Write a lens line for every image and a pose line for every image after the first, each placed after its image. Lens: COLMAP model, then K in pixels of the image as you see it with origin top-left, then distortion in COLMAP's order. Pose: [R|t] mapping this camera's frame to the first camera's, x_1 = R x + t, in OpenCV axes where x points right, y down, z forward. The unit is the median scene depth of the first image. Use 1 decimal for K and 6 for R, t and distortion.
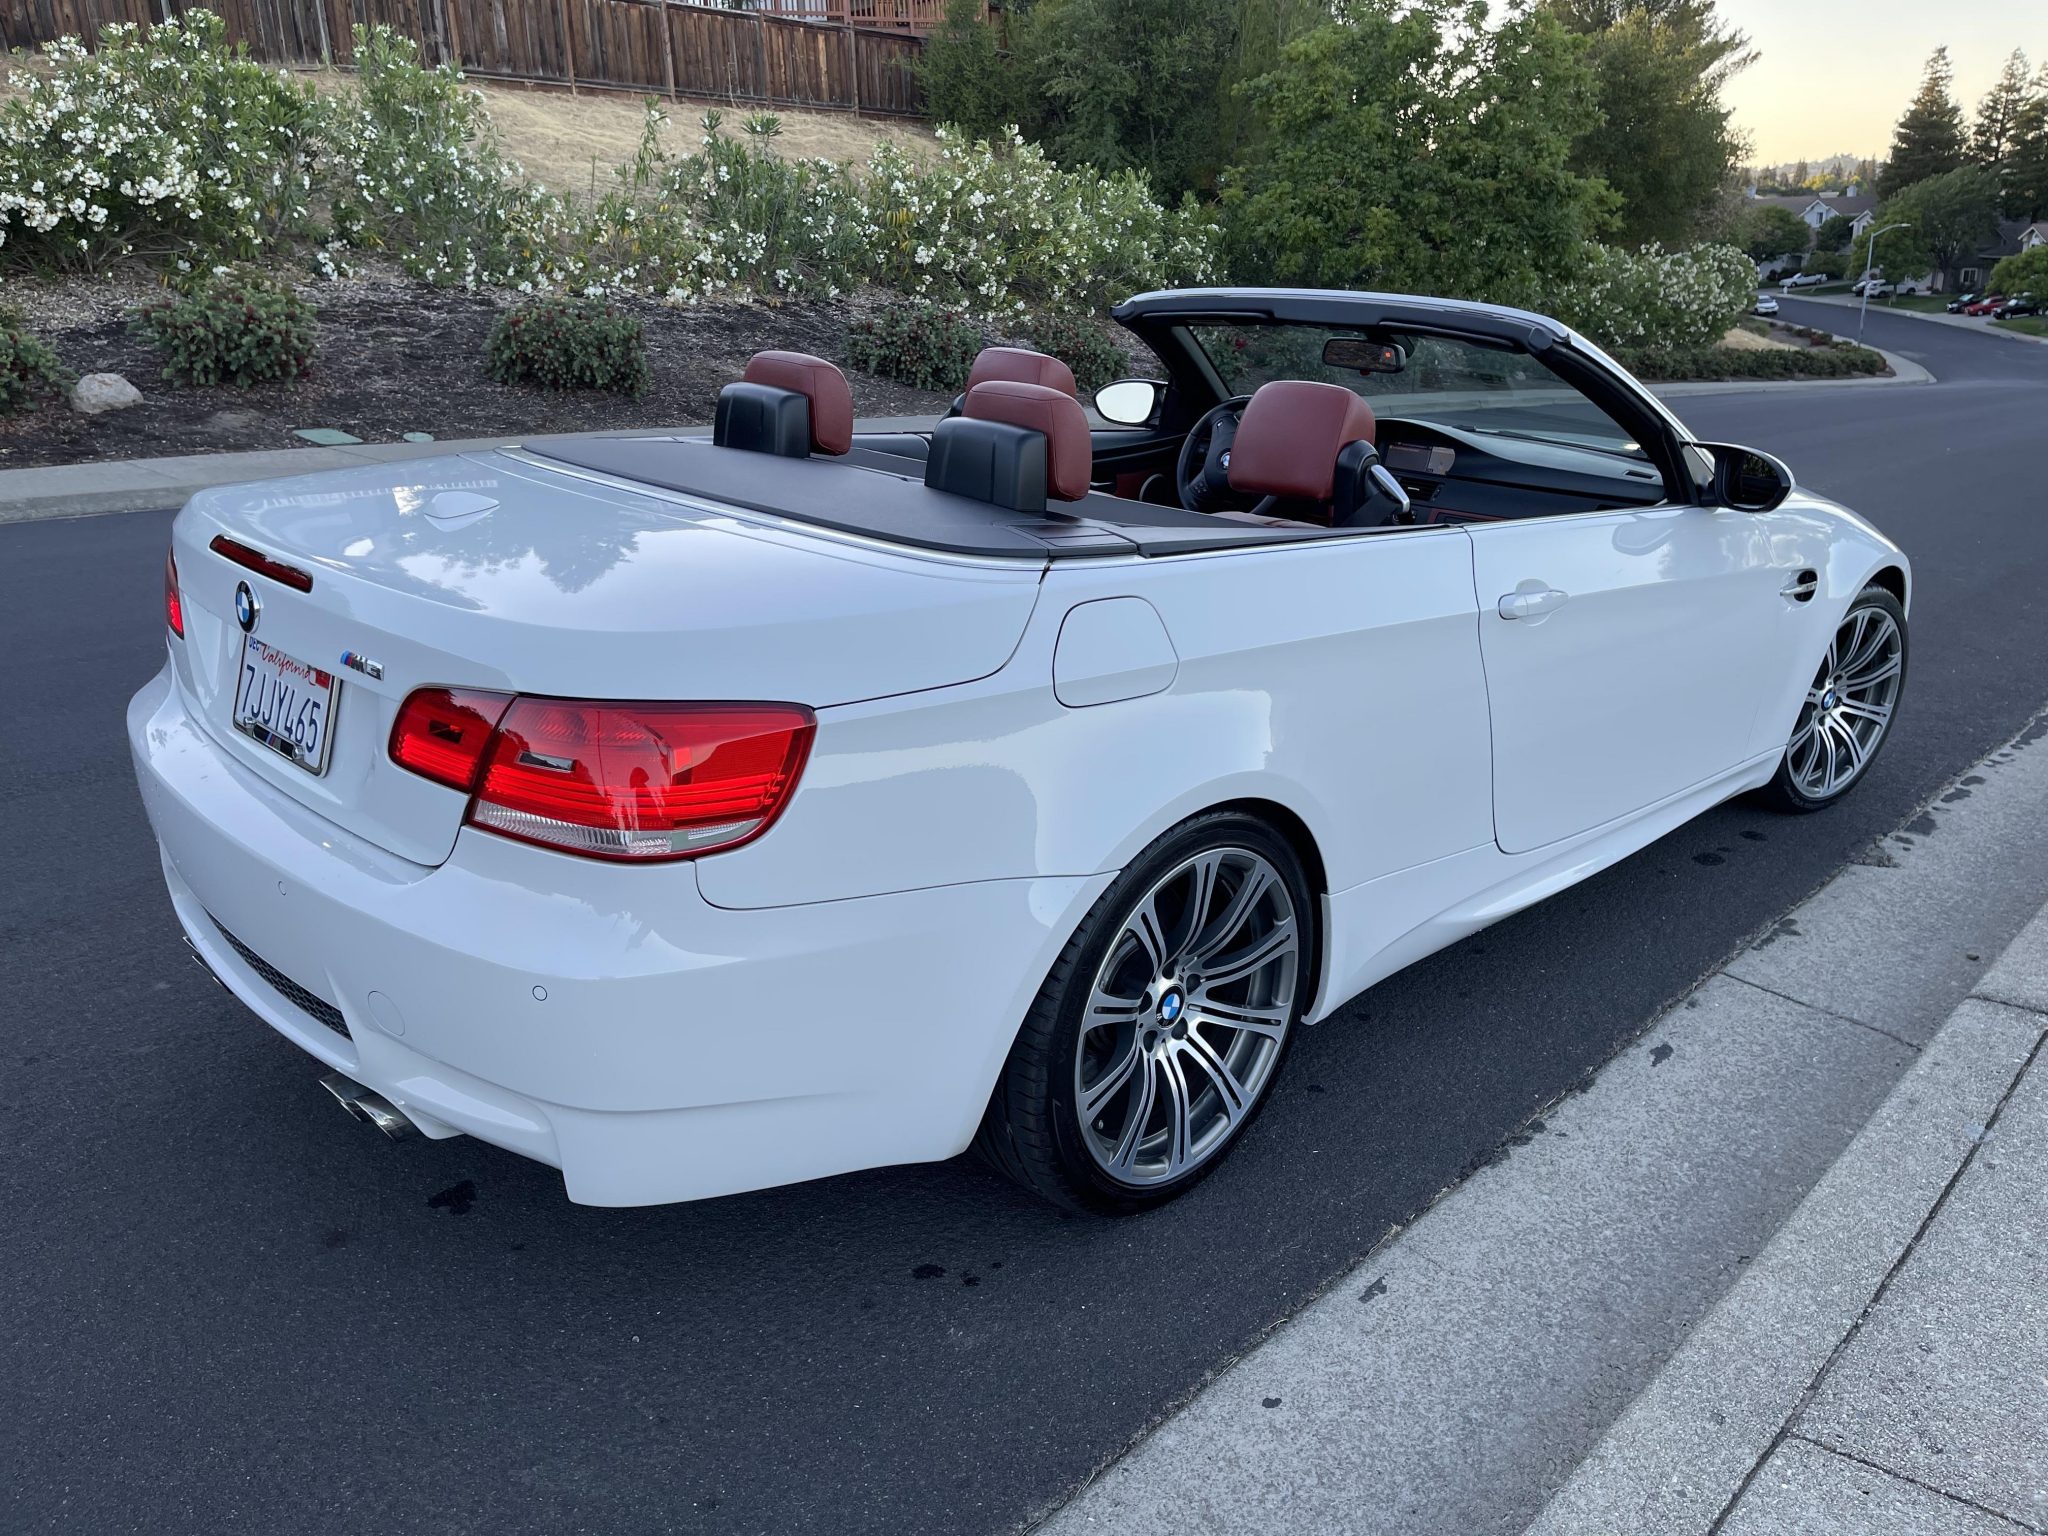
lens RADIAL K [[1541.2, 0, 1016.4], [0, 1541.2, 753.4], [0, 0, 1]] dist [0.079670, -0.103288]
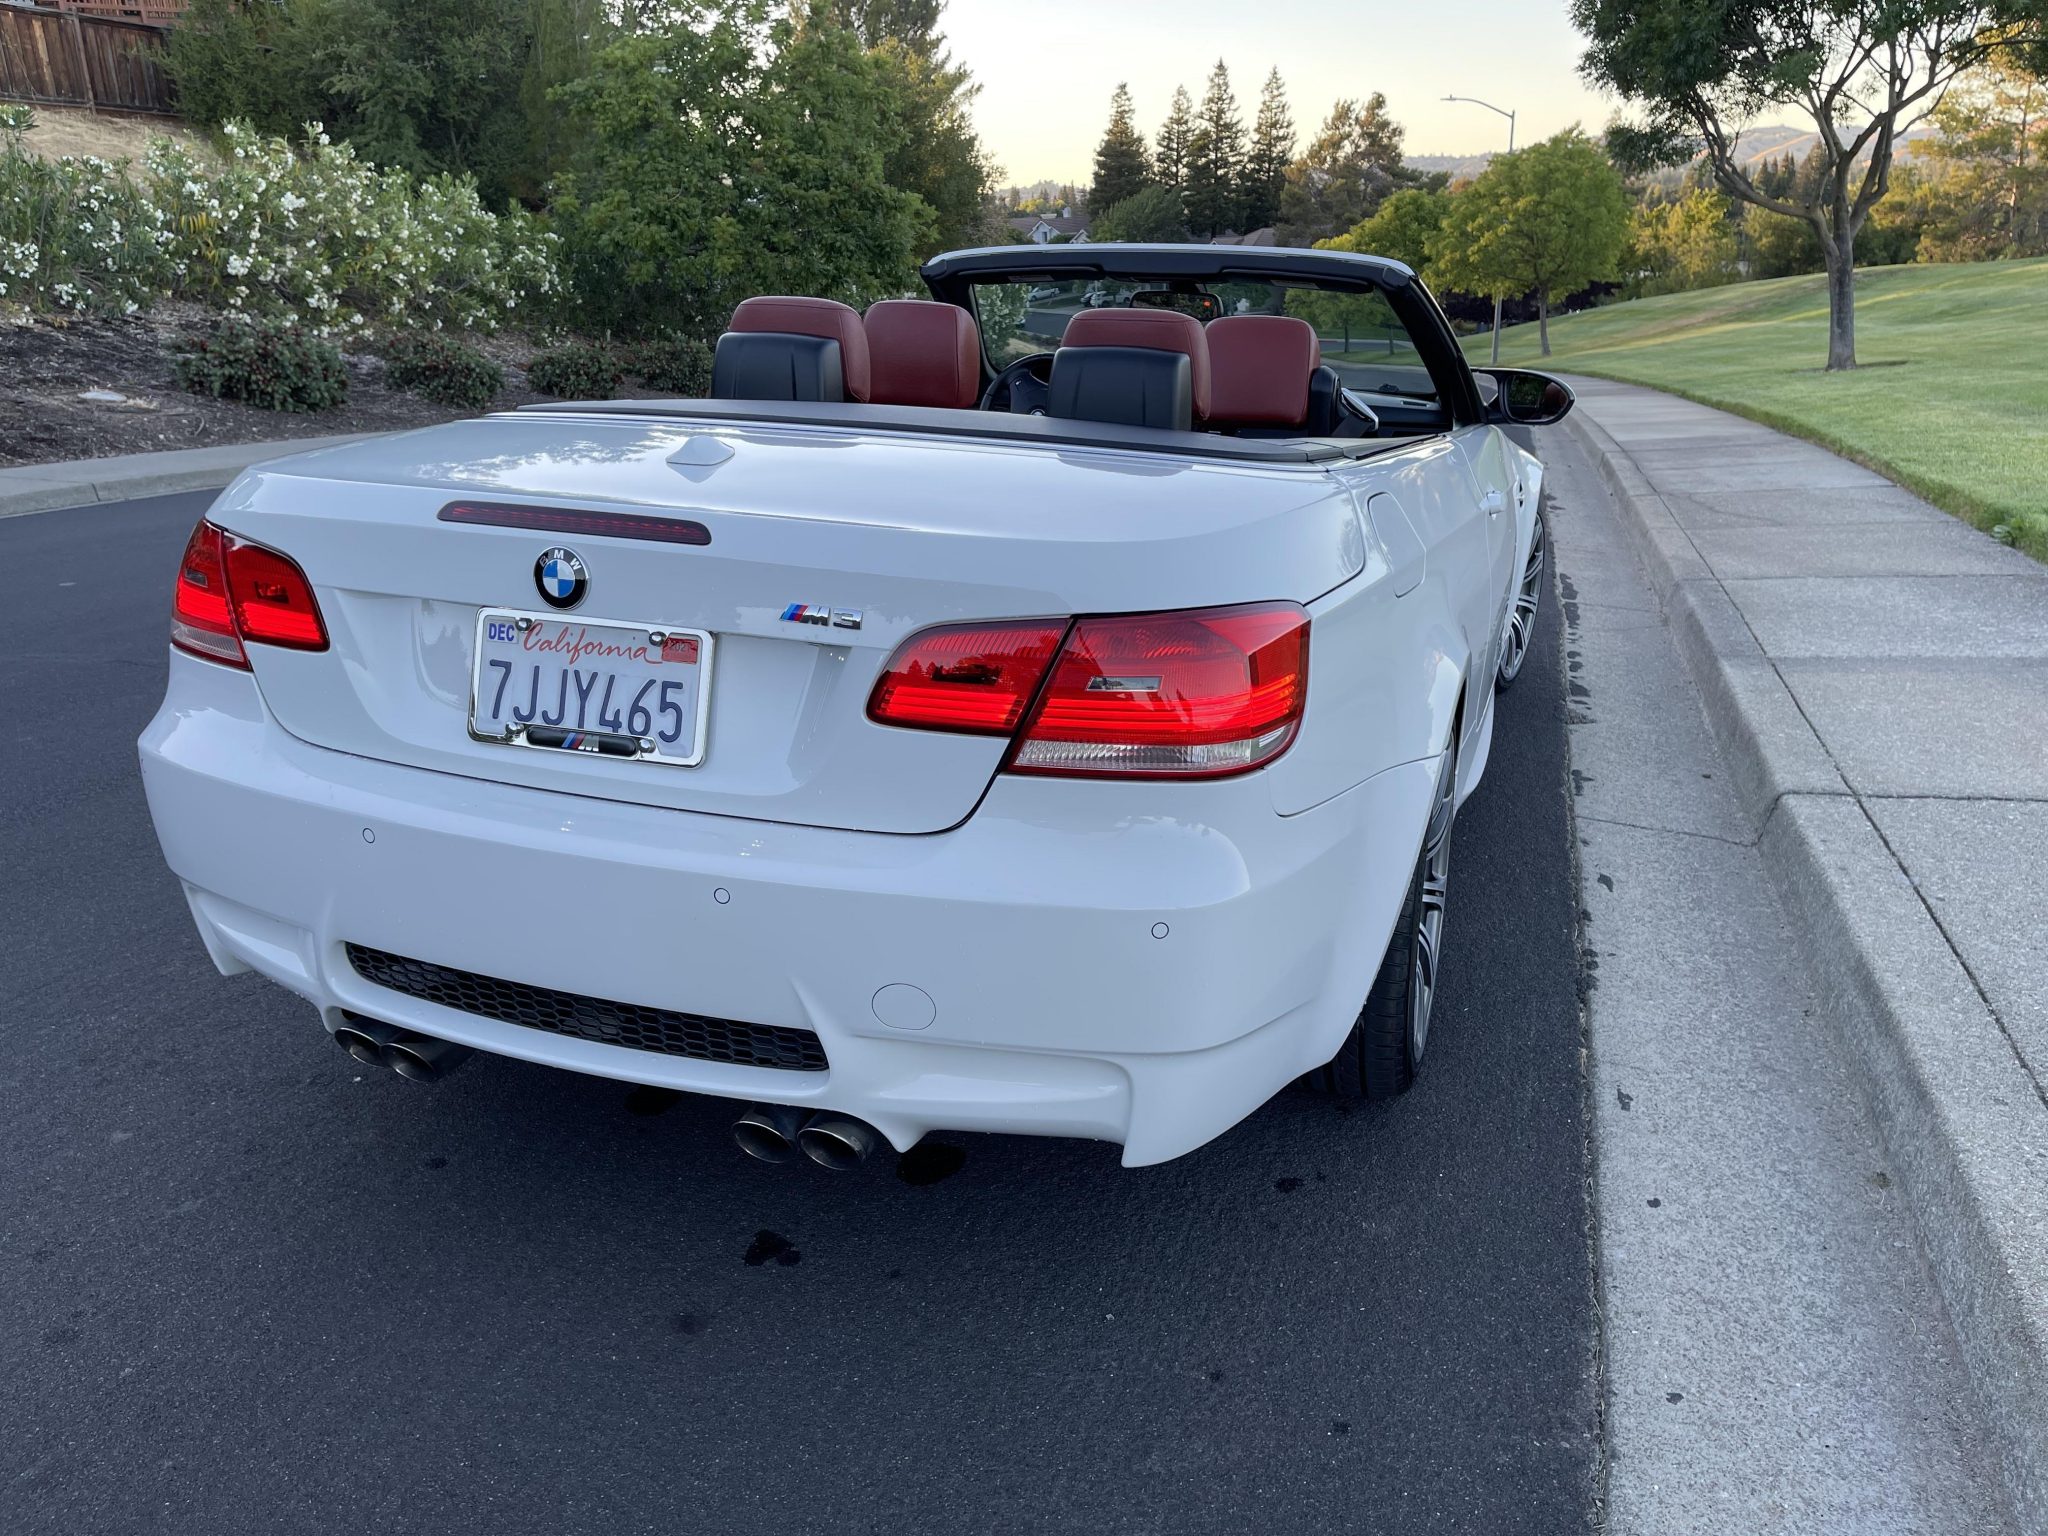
lens RADIAL K [[1541.2, 0, 1025.5], [0, 1541.2, 758.8], [0, 0, 1]] dist [0.079670, -0.103288]
pose [[0.901984, -0.141669, 0.407867, -0.069924], [0.144671, 0.989197, 0.023654, 0.001839], [-0.406812, 0.037671, 0.912735, 0.017949]]
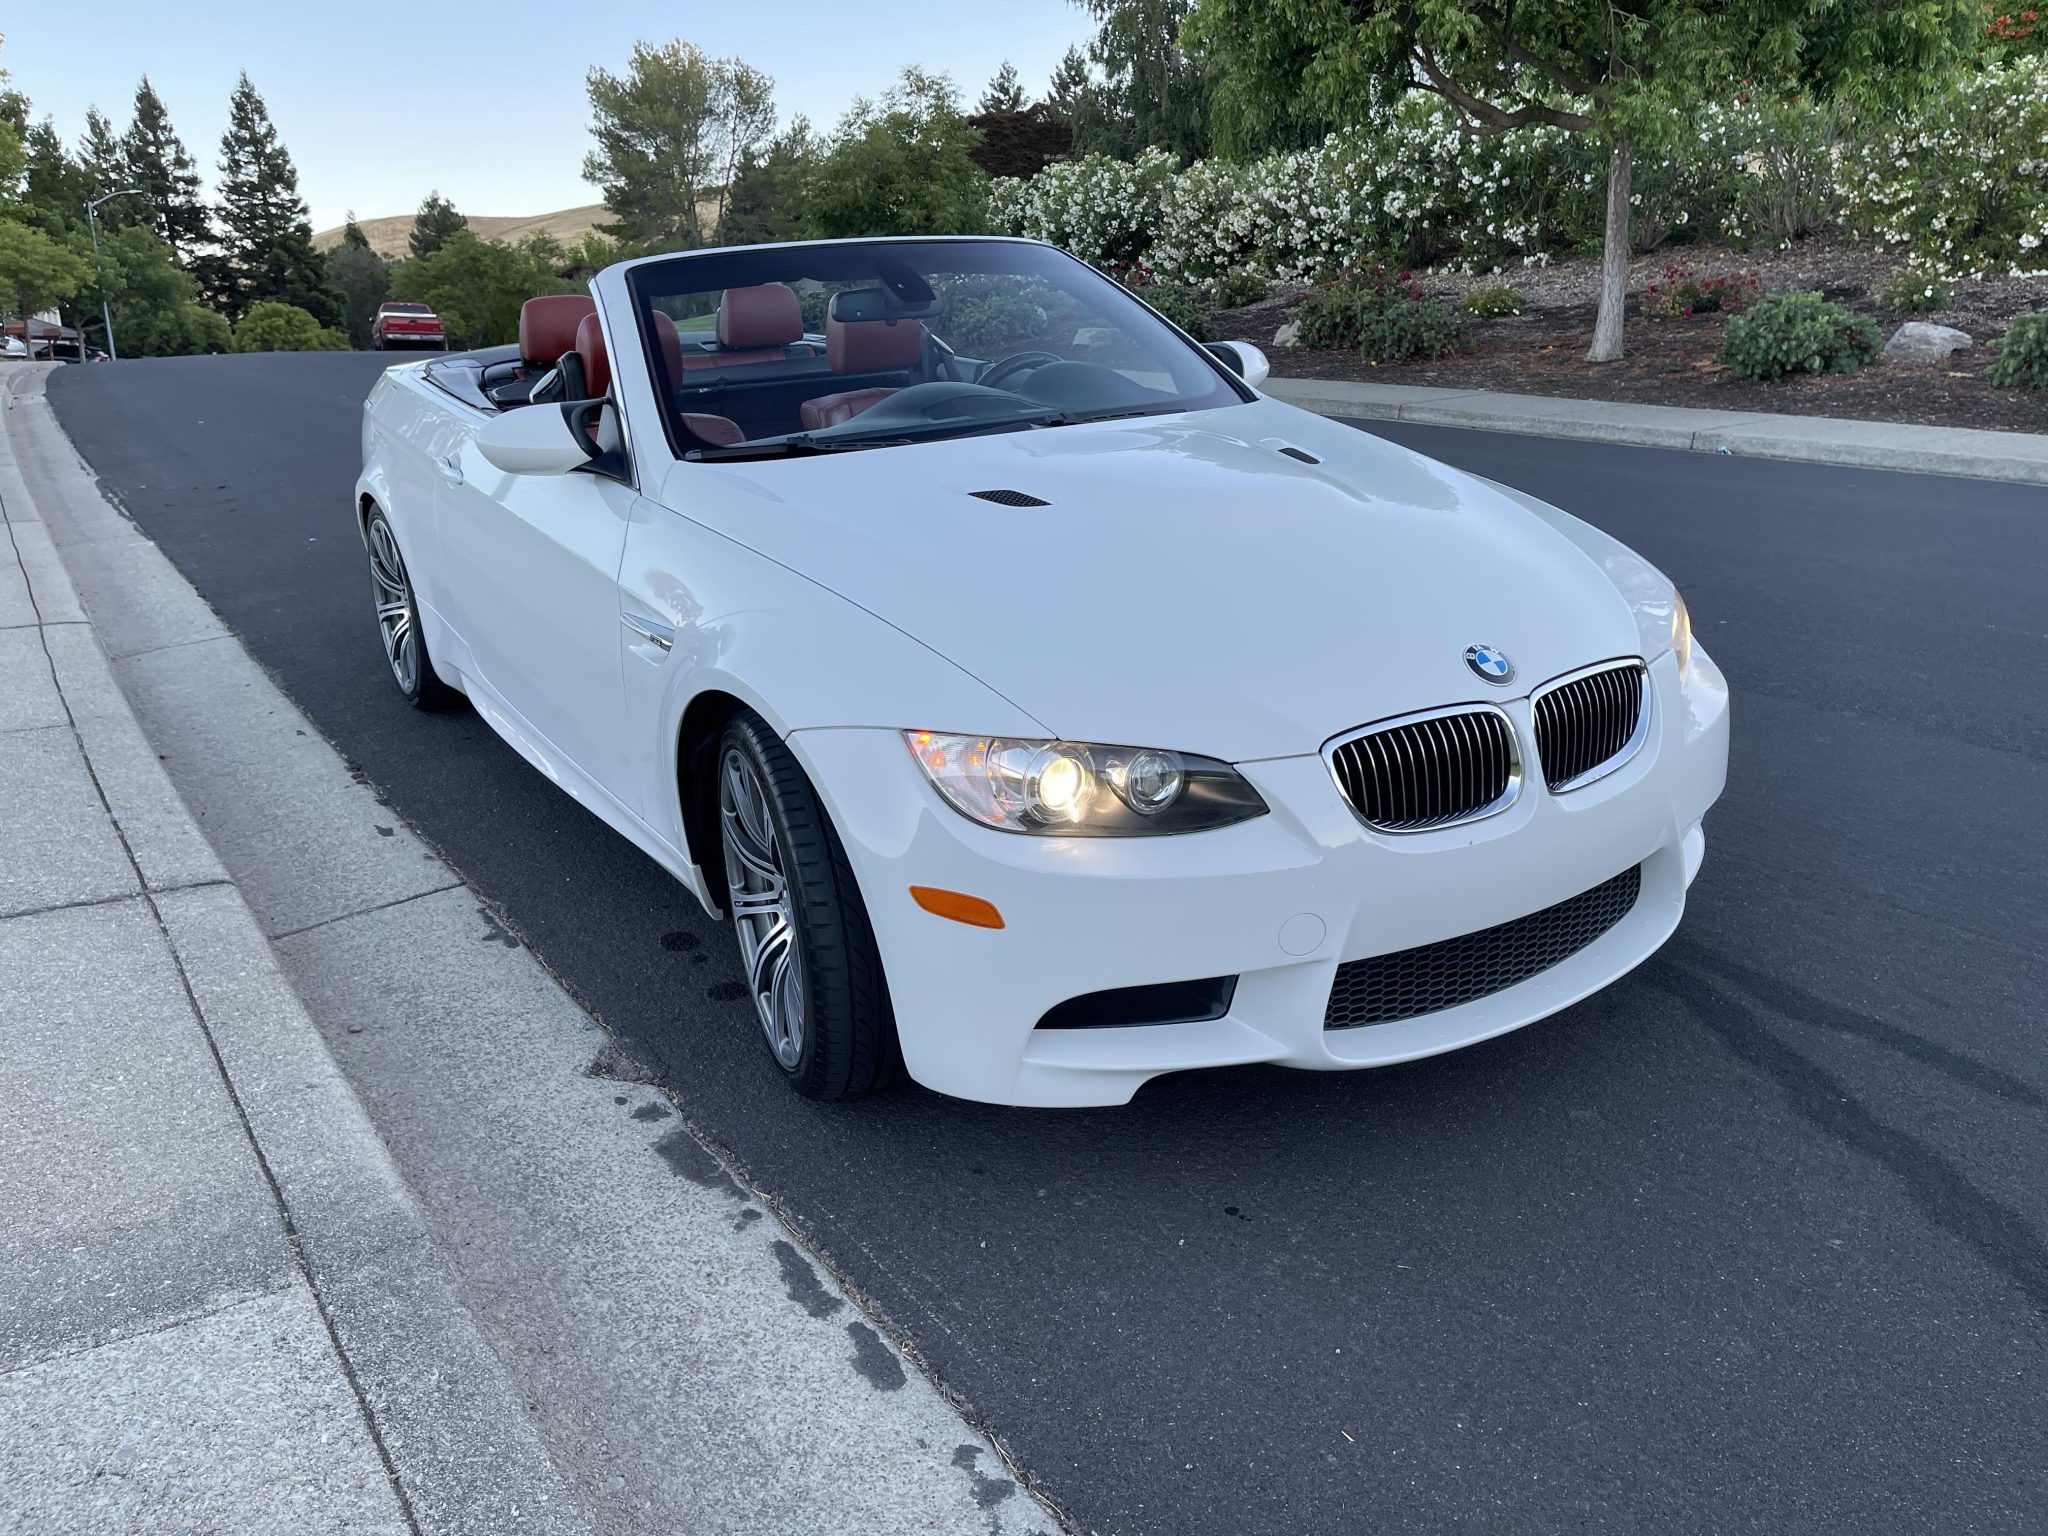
lens RADIAL K [[1541.2, 0, 1024.9], [0, 1541.2, 769.8], [0, 0, 1]] dist [0.079670, -0.103288]
pose [[-0.206431, 0.297552, -0.932121, 0.238862], [-0.277861, 0.895593, 0.347428, -0.072061], [0.938179, 0.330720, -0.102200, 0.257880]]
